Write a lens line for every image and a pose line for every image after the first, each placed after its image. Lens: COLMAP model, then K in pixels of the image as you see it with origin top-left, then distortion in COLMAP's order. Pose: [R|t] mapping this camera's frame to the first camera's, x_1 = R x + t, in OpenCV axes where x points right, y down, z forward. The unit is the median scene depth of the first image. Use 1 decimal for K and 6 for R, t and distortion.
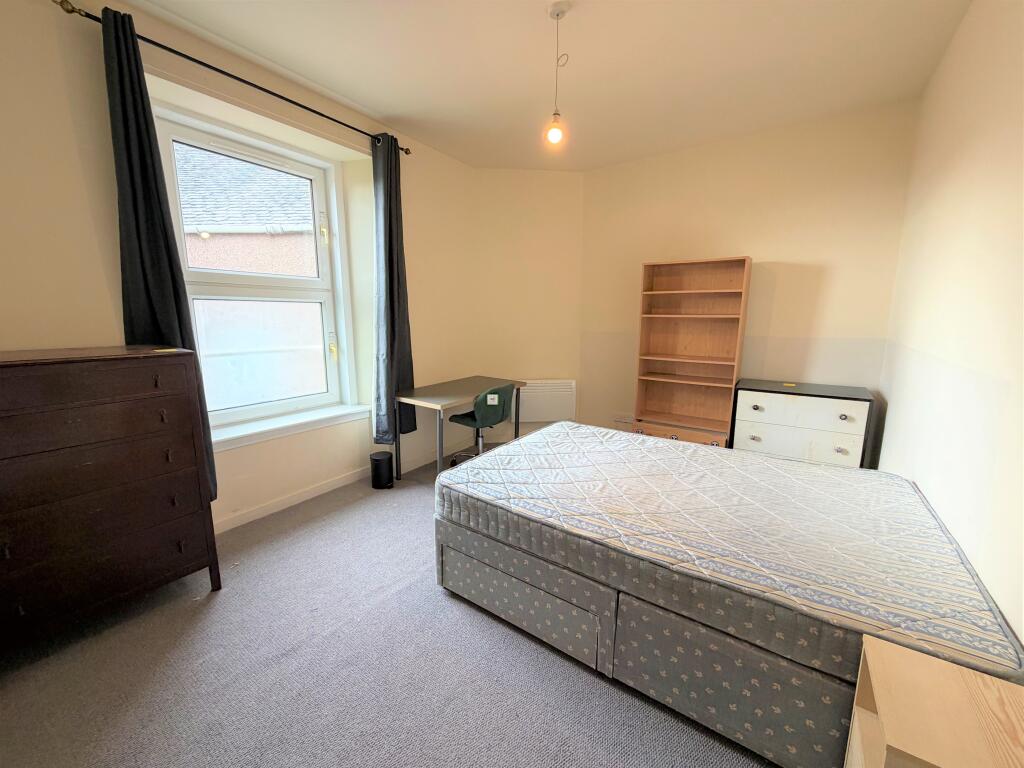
lens RADIAL K [[402.8, 0, 507.9], [0, 402.8, 383.3], [0, 0, 1]] dist [-0.001284, -0.000198]
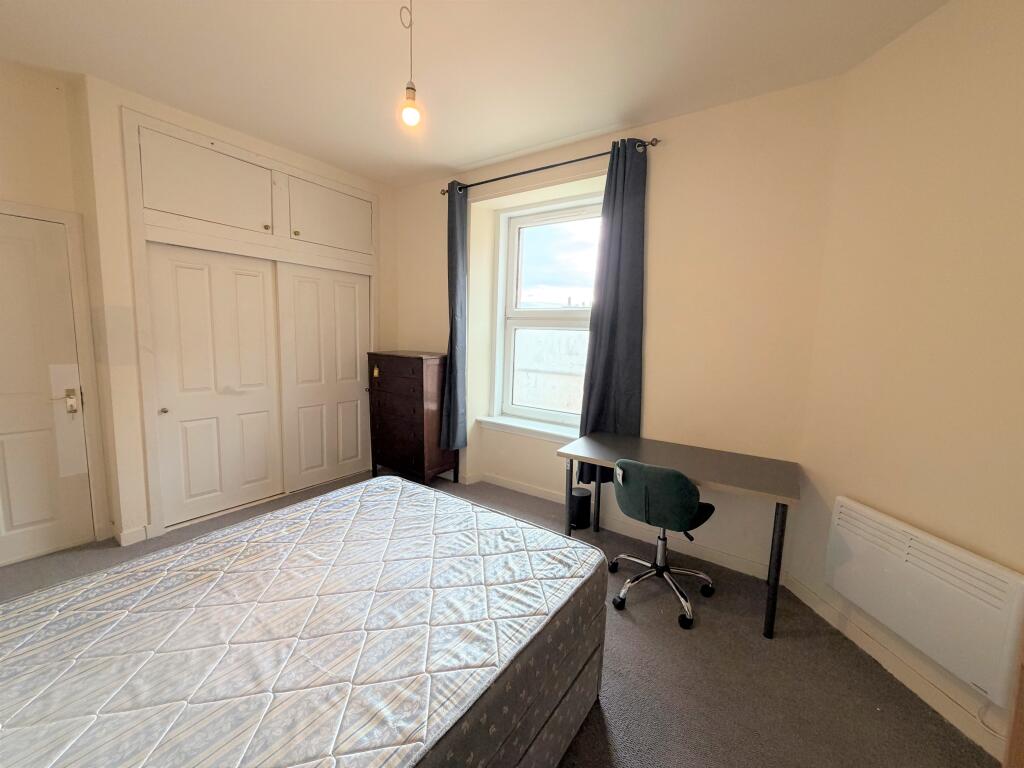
lens RADIAL K [[402.8, 0, 507.9], [0, 402.8, 383.3], [0, 0, 1]] dist [-0.001284, -0.000198]
pose [[-0.004740, 0.120189, -0.992740, 0.711898], [-0.199335, 0.972714, 0.118716, -0.176249], [0.979920, 0.198450, 0.019347, 0.944435]]
